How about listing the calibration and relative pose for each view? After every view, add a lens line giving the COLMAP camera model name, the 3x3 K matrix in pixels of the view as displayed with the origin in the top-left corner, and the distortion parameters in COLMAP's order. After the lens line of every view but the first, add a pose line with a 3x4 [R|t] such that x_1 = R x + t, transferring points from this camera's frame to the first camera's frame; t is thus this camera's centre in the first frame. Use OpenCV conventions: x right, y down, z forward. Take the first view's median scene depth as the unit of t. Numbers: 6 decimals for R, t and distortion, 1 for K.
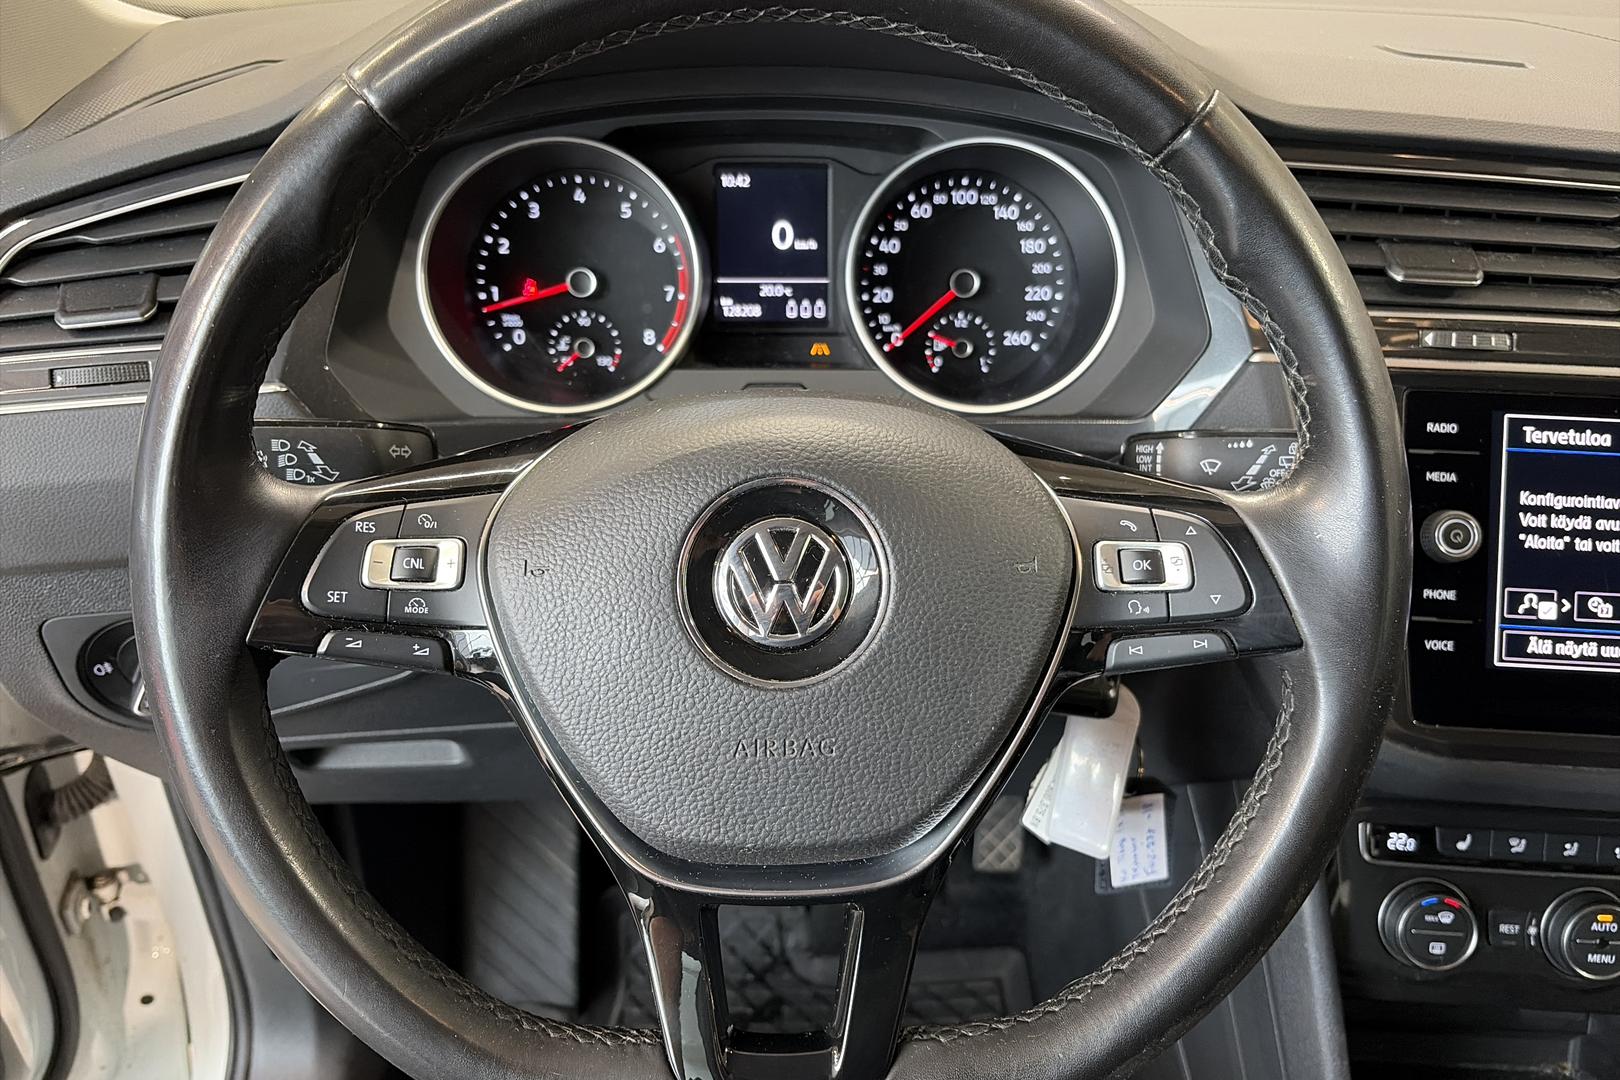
lens RADIAL K [[1231.5, 0, 798.9], [0, 1231.5, 571.7], [0, 0, 1]] dist [0.000404, -0.002949]
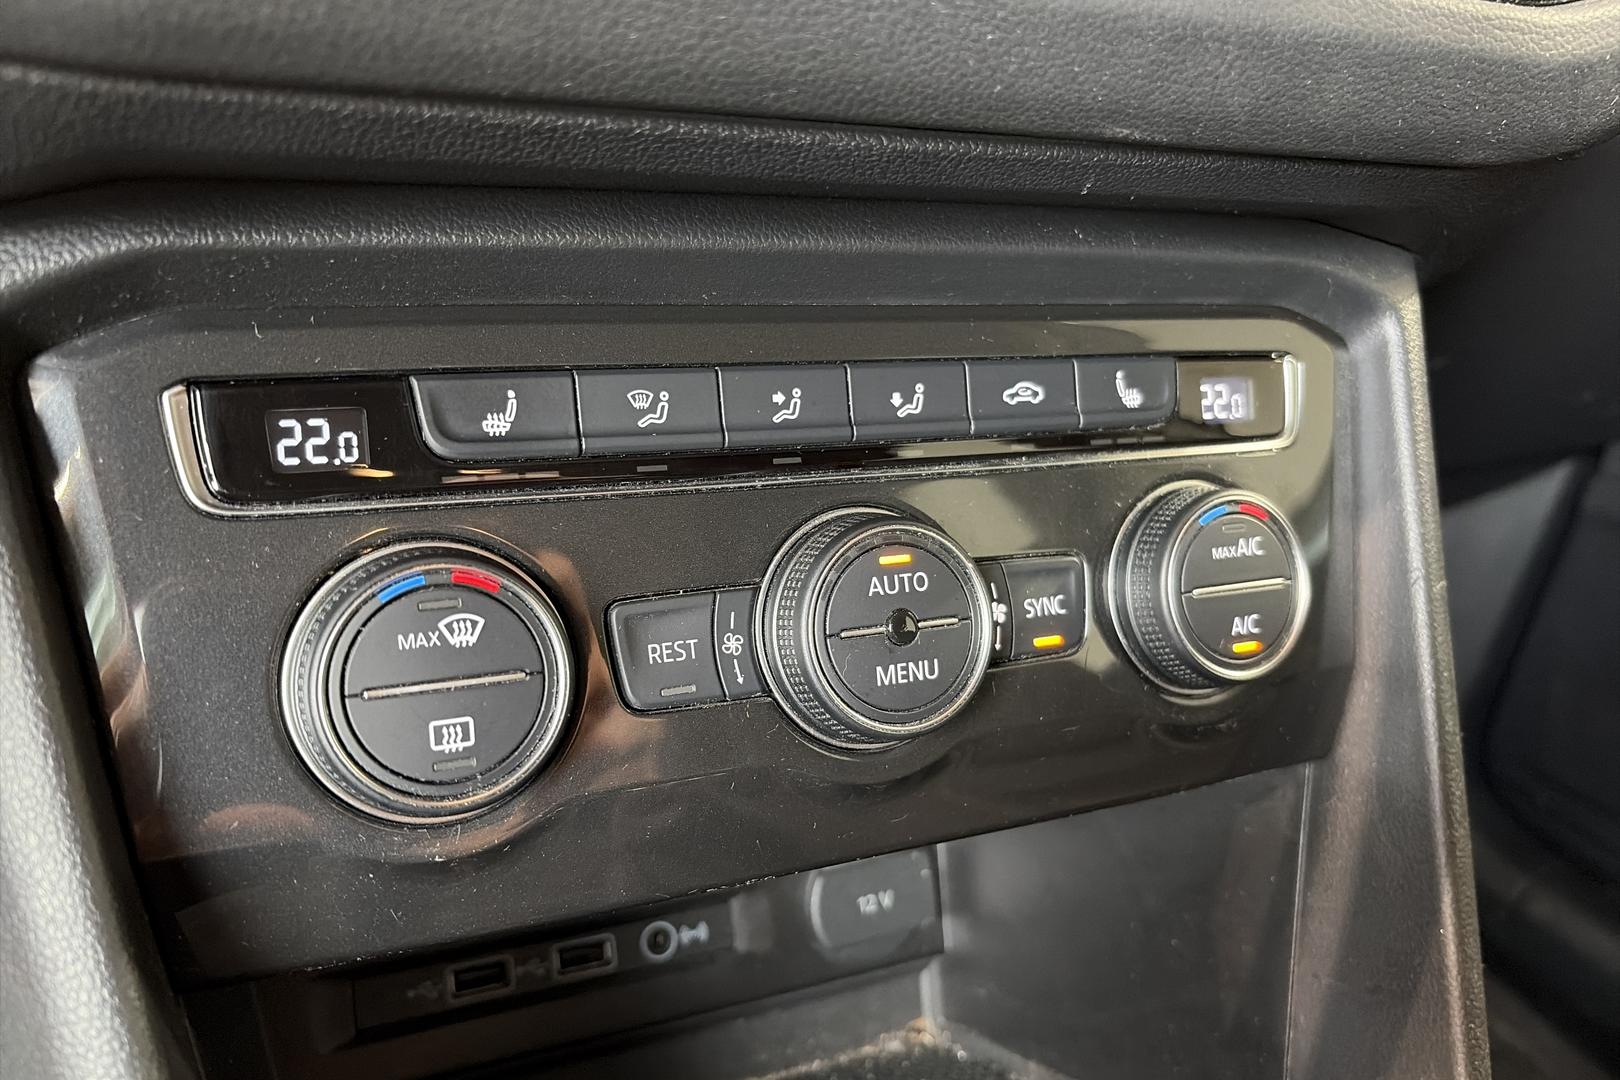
lens RADIAL K [[1231.5, 0, 798.9], [0, 1231.5, 571.7], [0, 0, 1]] dist [0.000404, -0.002949]
pose [[0.873392, -0.128930, 0.469642, 0.448378], [0.176581, 0.982537, -0.058652, 0.293745], [-0.453879, 0.134156, 0.880906, 0.677321]]
